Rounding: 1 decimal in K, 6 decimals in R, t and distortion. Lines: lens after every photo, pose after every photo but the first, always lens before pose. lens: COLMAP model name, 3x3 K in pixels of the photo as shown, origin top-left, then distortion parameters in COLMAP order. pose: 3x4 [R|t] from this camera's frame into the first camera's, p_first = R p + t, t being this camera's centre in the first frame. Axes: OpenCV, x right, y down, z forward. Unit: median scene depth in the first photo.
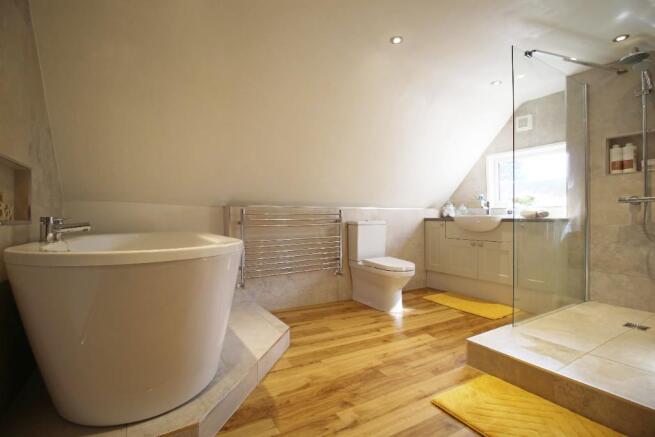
lens RADIAL K [[305.5, 0, 325.0], [0, 305.5, 218.2], [0, 0, 1]] dist [0.001254, 0.000057]
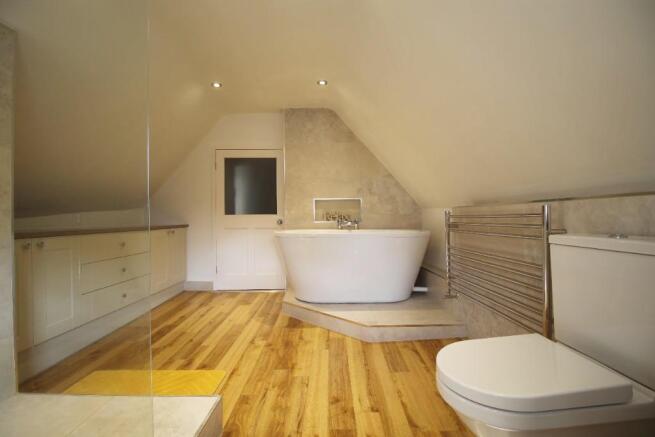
lens RADIAL K [[305.5, 0, 326.1], [0, 305.5, 217.5], [0, 0, 1]] dist [0.001254, 0.000057]
pose [[-0.514724, 0.000145, -0.857356, 0.950631], [0.002127, 0.999997, -0.001107, -0.009921], [0.857353, -0.002393, -0.514723, 1.585622]]
